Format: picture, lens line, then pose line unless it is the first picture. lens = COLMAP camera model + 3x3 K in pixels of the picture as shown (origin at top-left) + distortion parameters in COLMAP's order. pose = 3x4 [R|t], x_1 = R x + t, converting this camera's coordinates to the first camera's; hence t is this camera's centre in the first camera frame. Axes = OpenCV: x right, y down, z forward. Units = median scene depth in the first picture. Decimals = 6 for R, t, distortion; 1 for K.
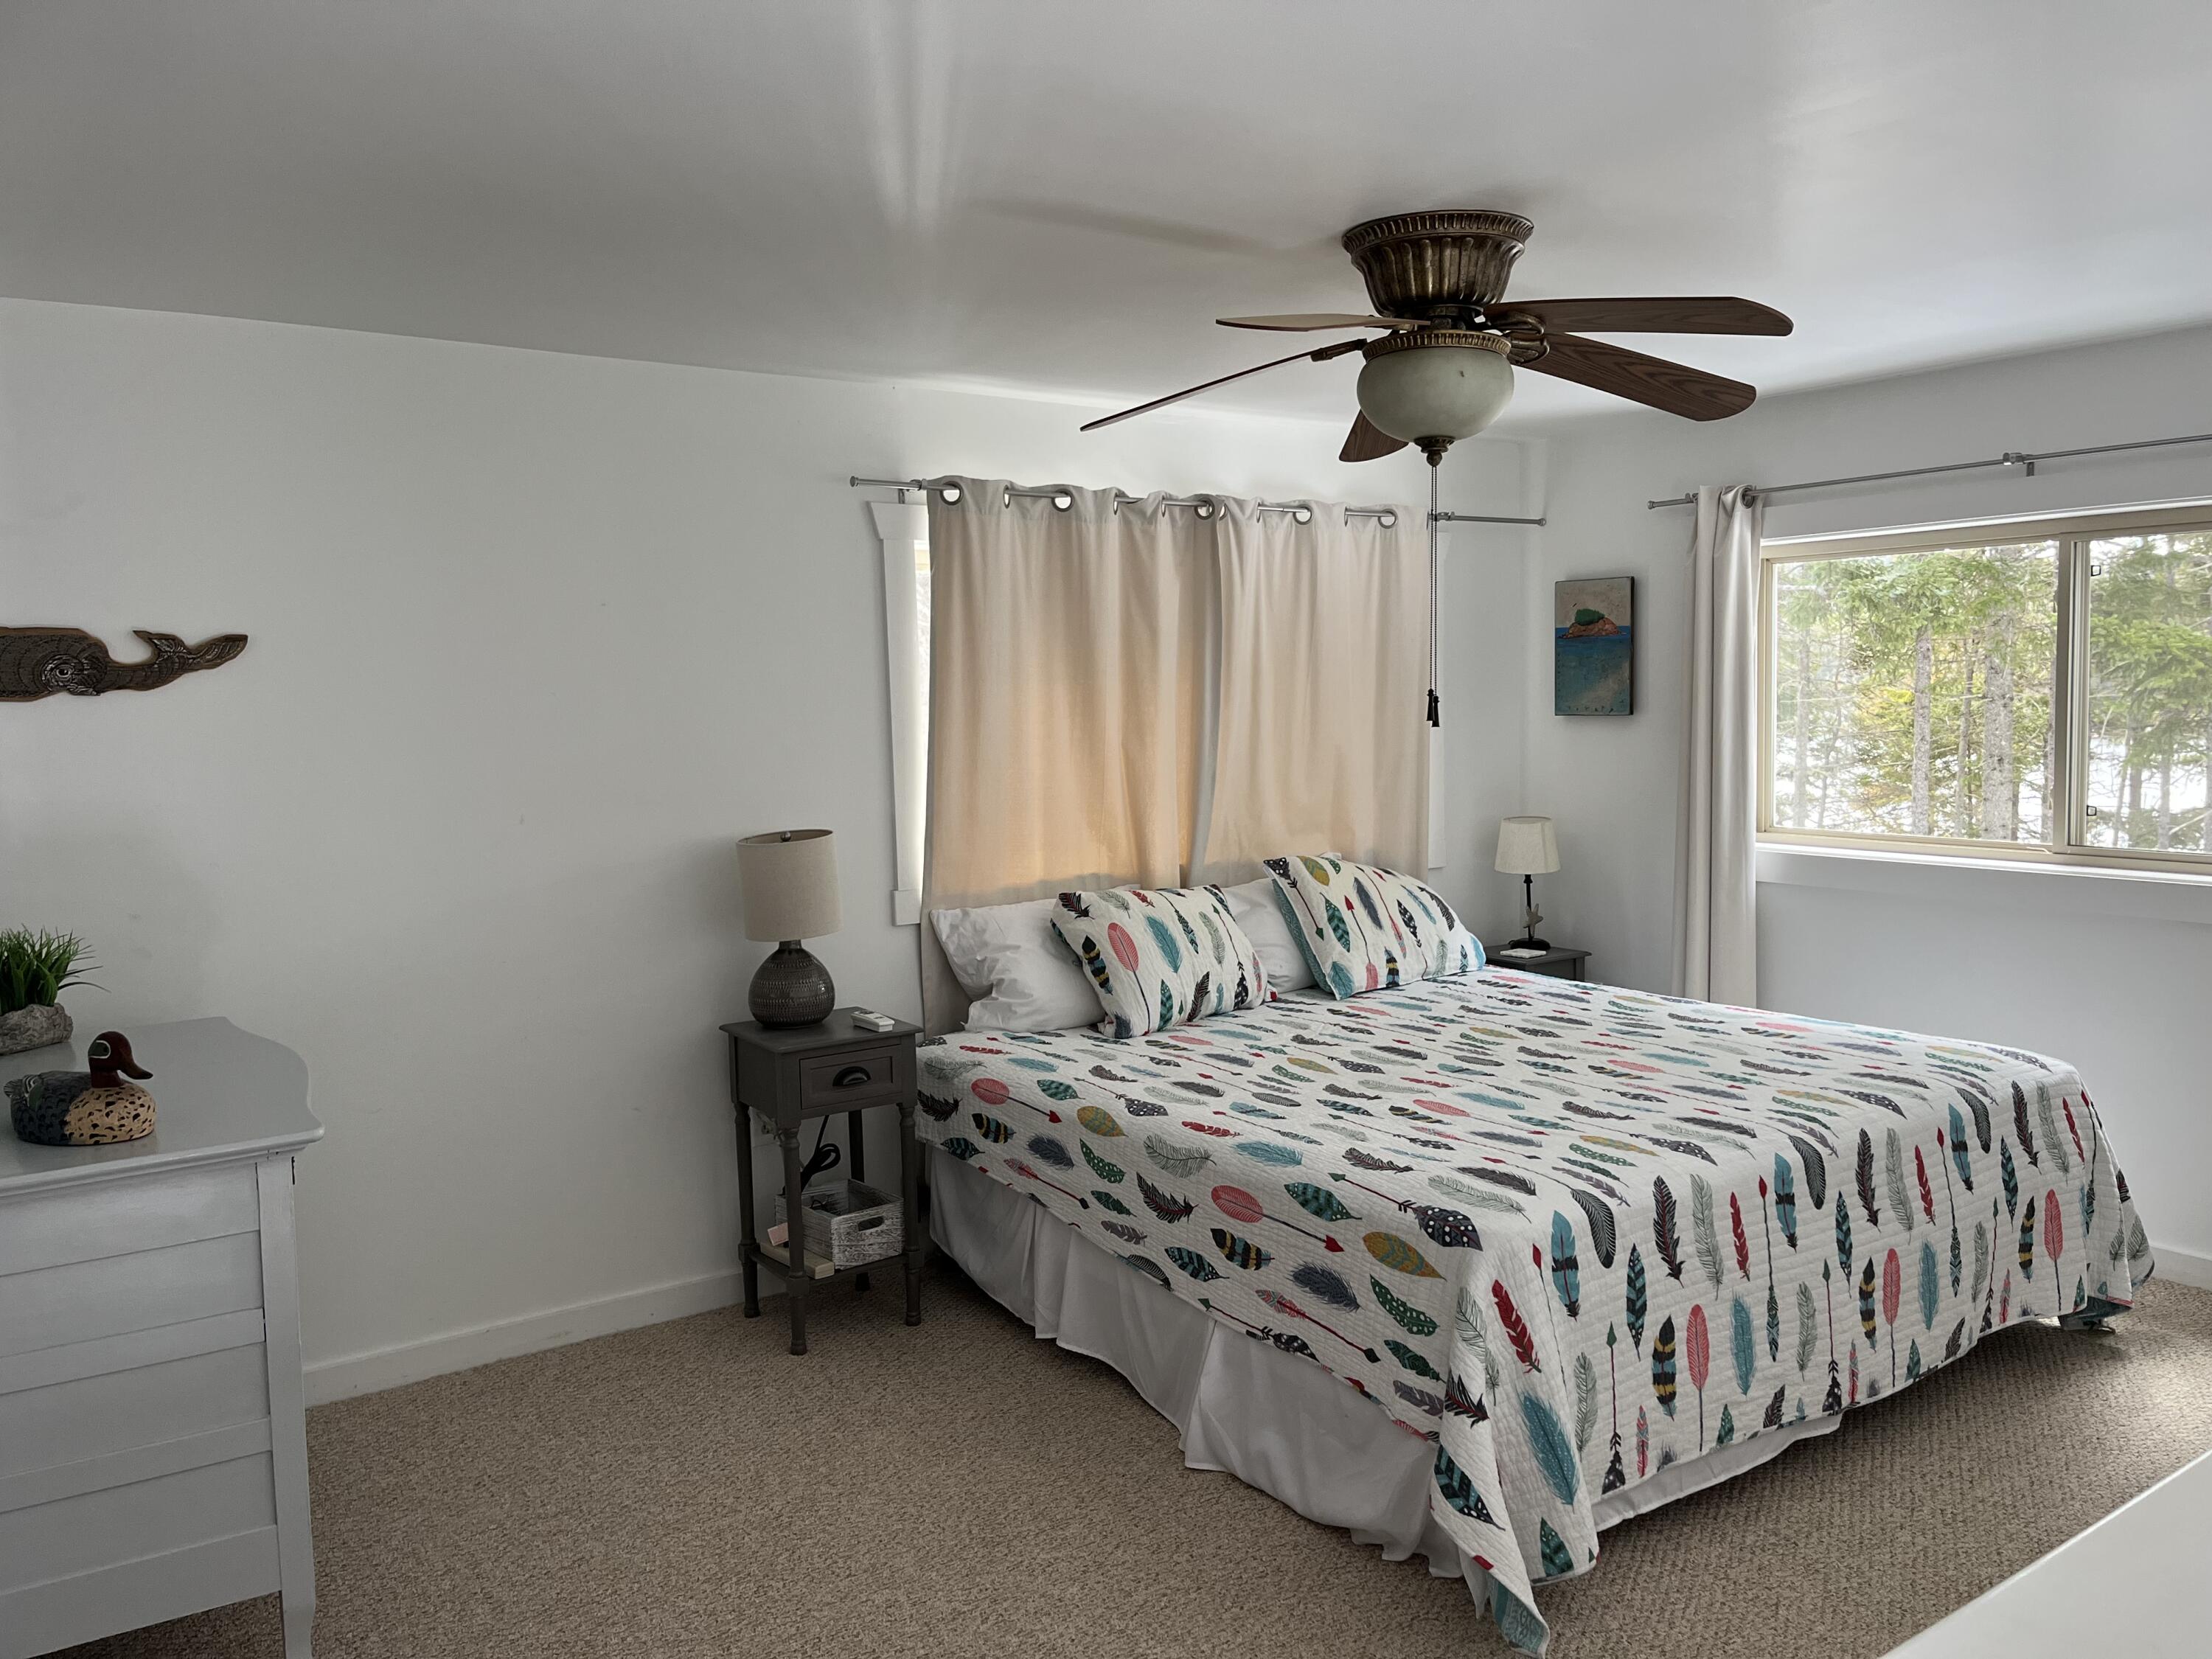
lens RADIAL K [[1694.6, 0, 1143.7], [0, 1694.6, 824.6], [0, 0, 1]] dist [0.044272, -0.032640]
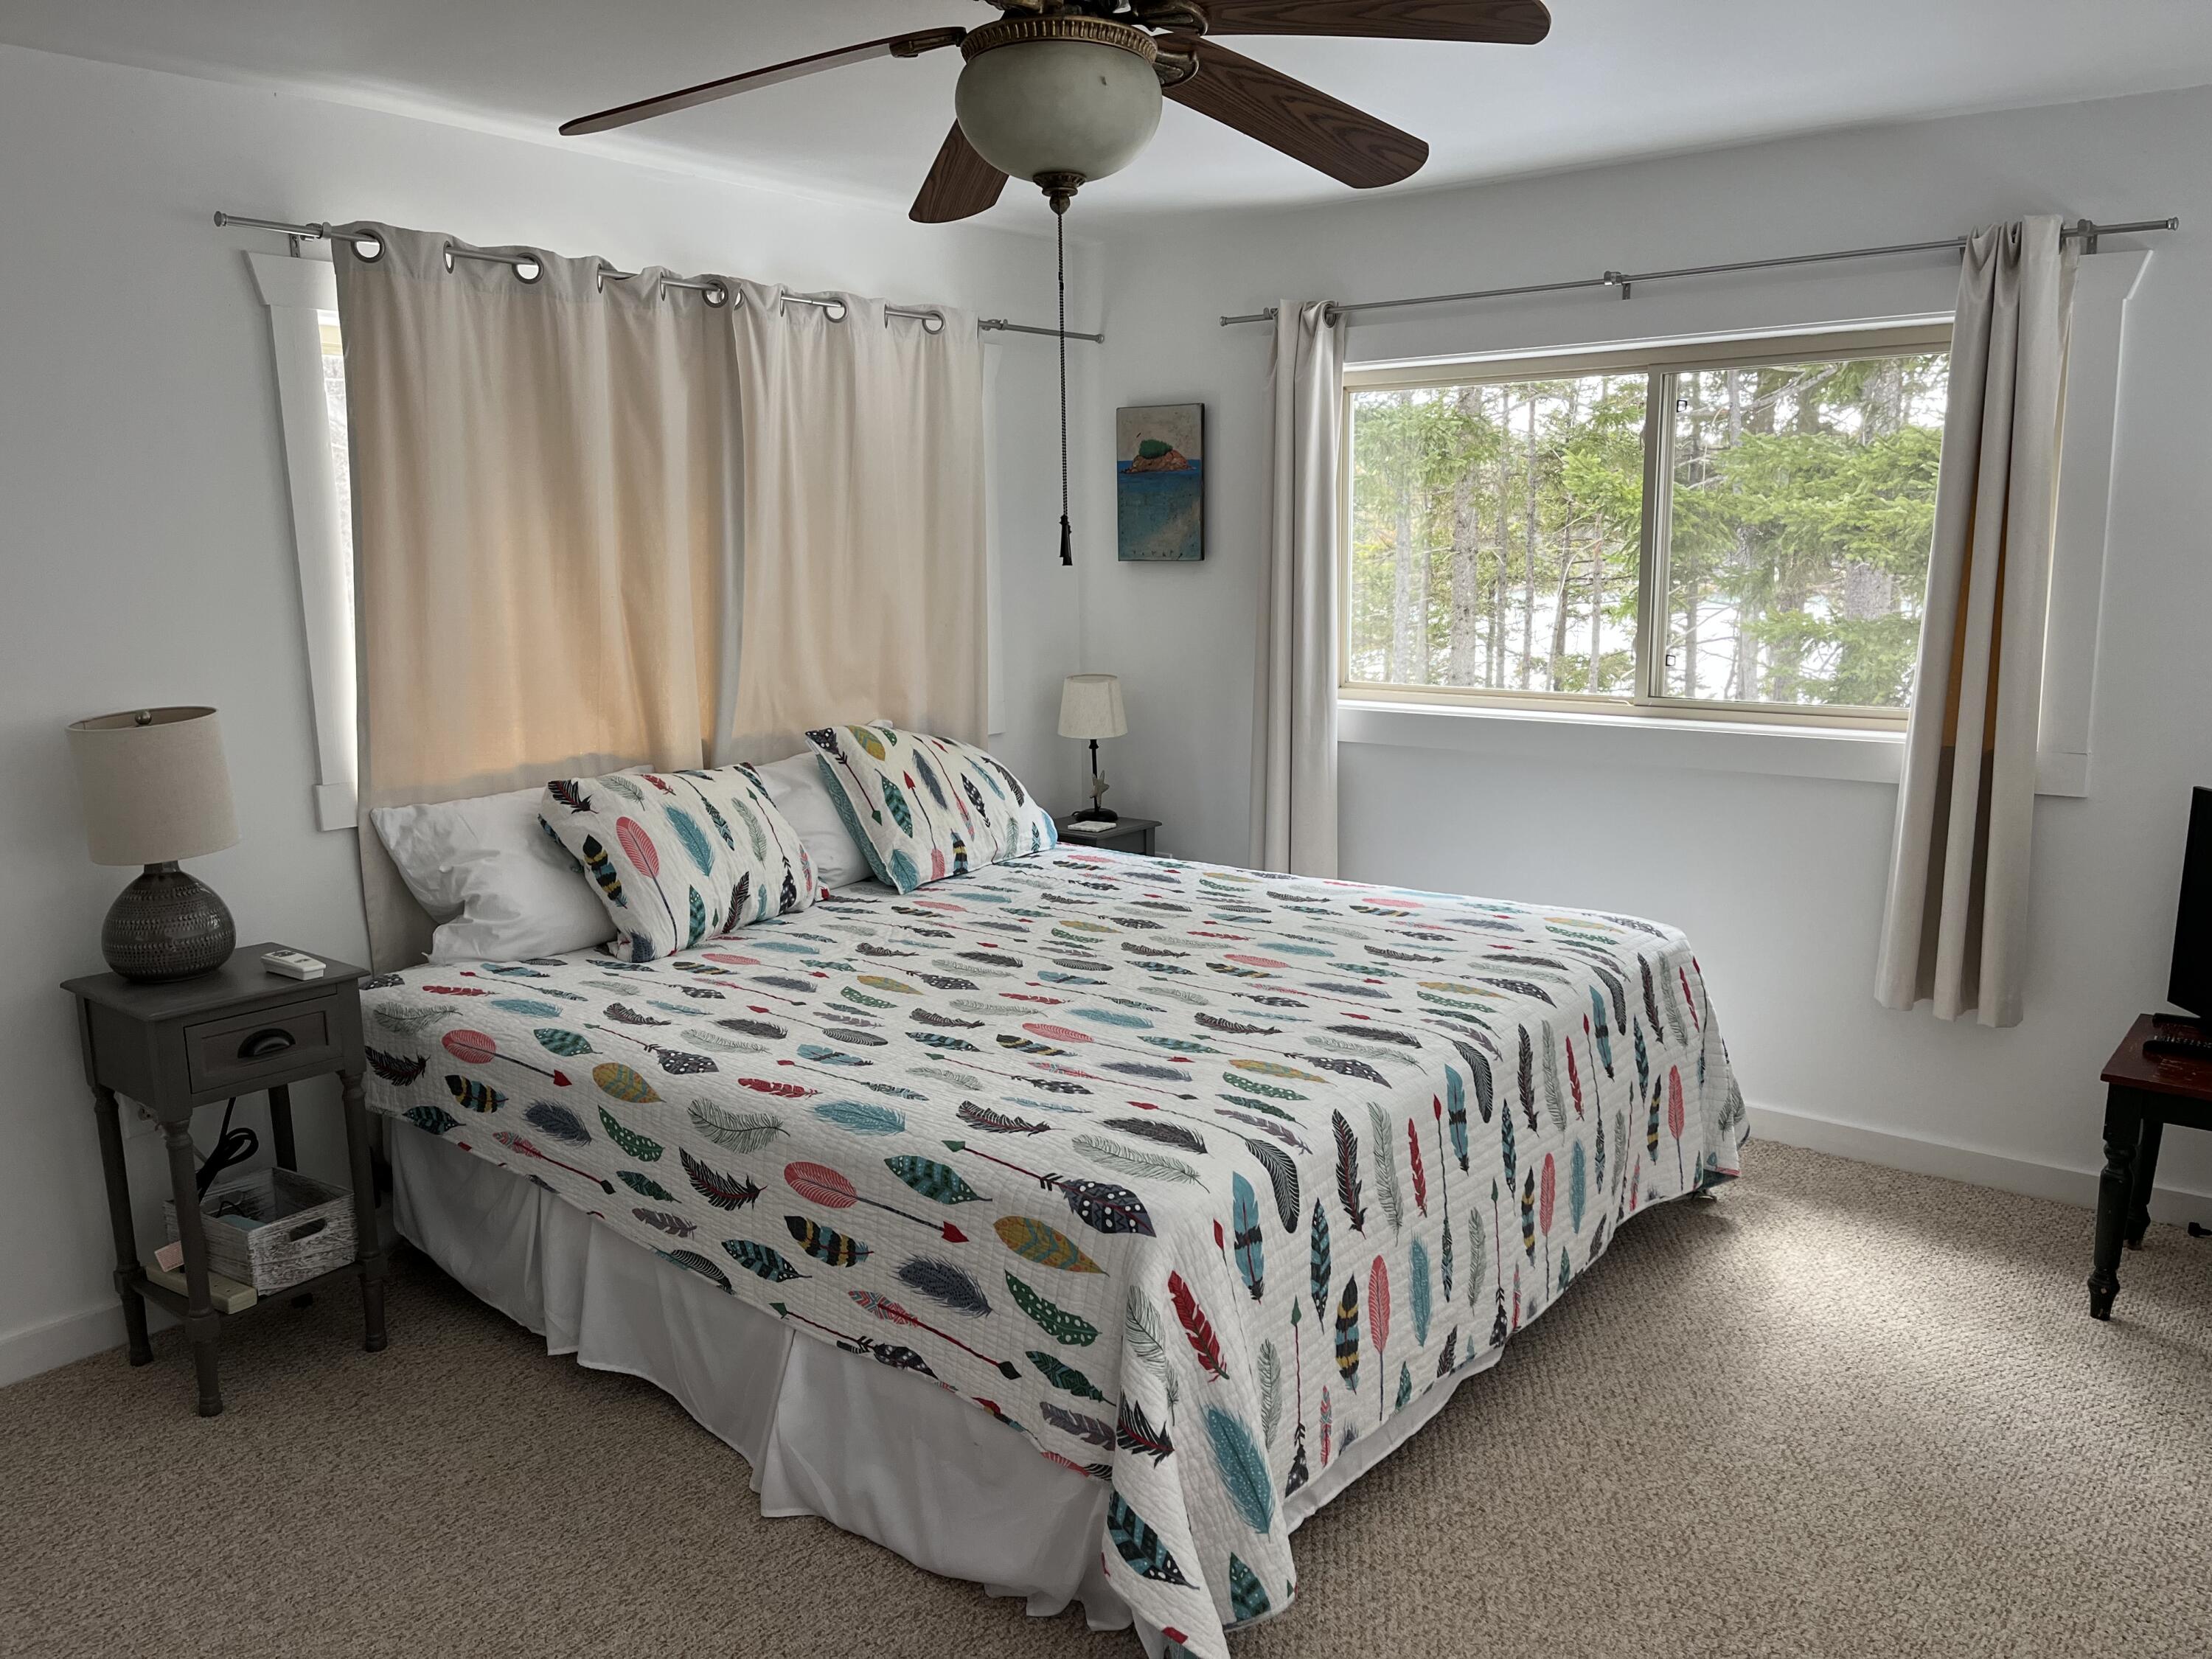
lens RADIAL K [[1663.6, 0, 1110.6], [0, 1663.6, 833.4], [0, 0, 1]] dist [0.062064, -0.083726]
pose [[0.958810, -0.040974, 0.281076, -0.023440], [0.014576, 0.995335, 0.095372, -0.007008], [-0.283673, -0.087347, 0.954935, 0.221301]]
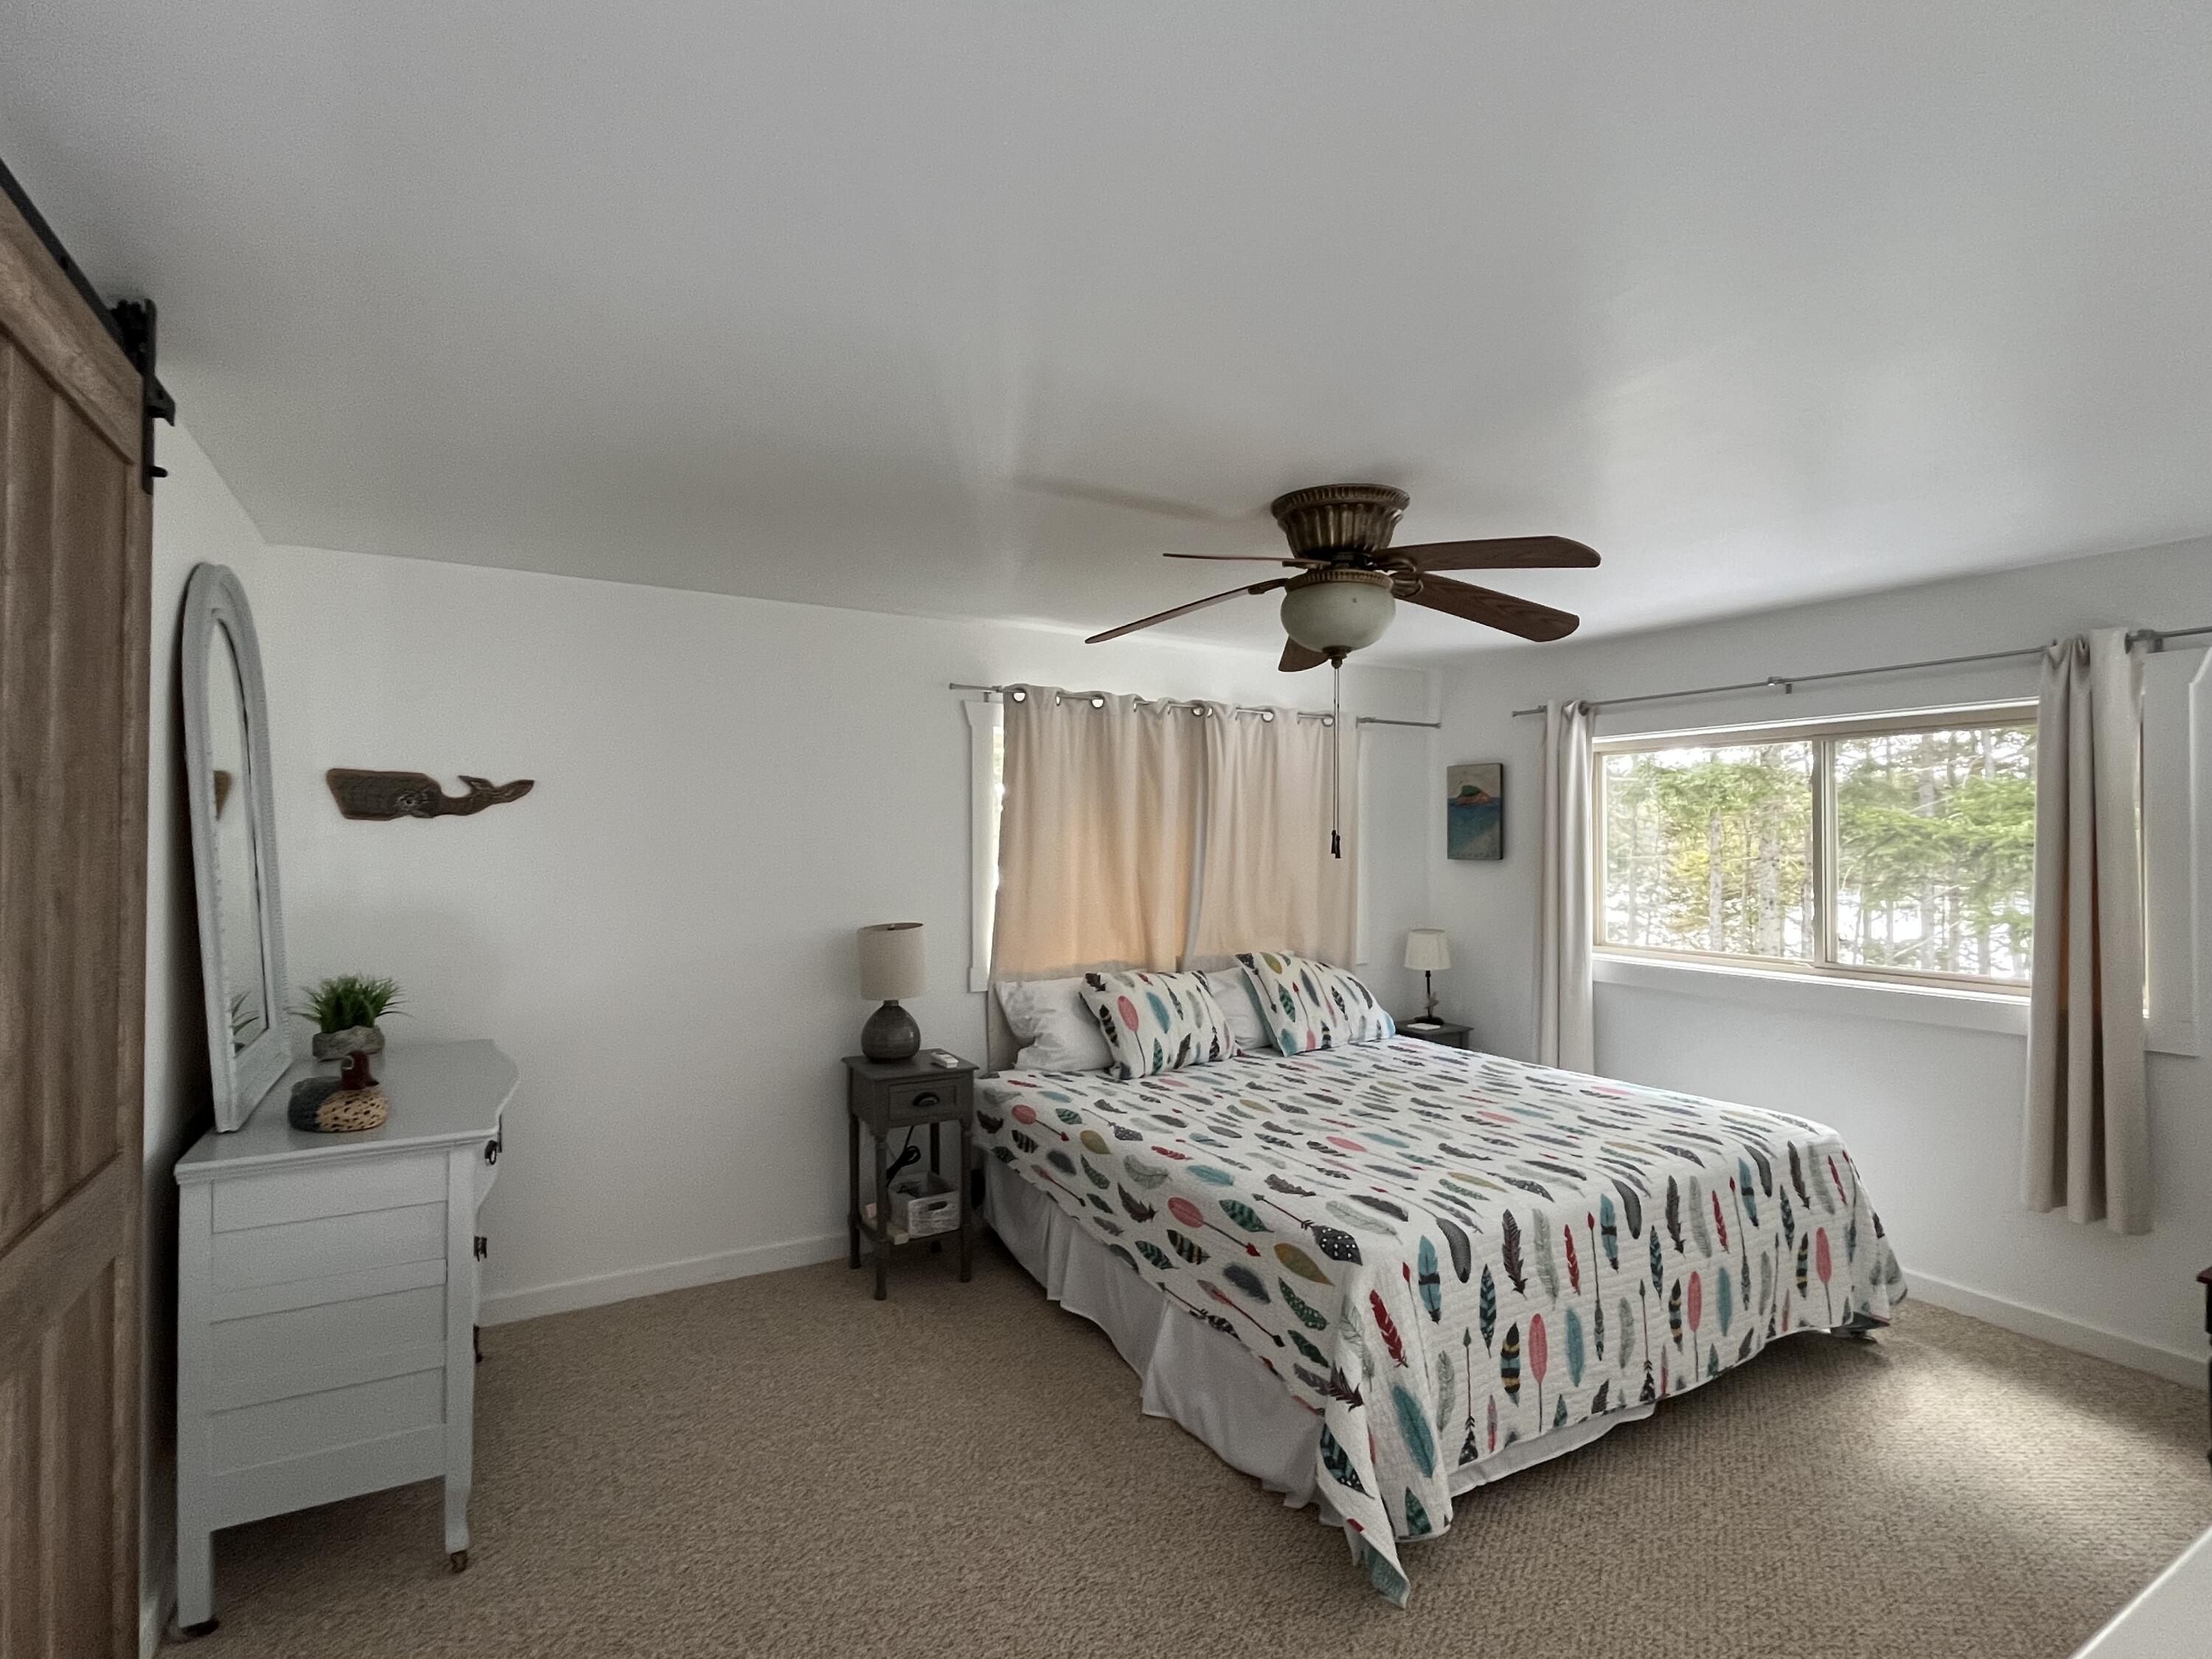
lens RADIAL K [[1073.2, 0, 1106.0], [0, 1073.2, 829.5], [0, 0, 1]] dist [-0.004841, -0.001155]
pose [[0.995572, 0.021457, -0.091523, 0.056982], [-0.029778, 0.995447, -0.090541, 0.001625], [0.089163, 0.092865, 0.991678, 0.117765]]
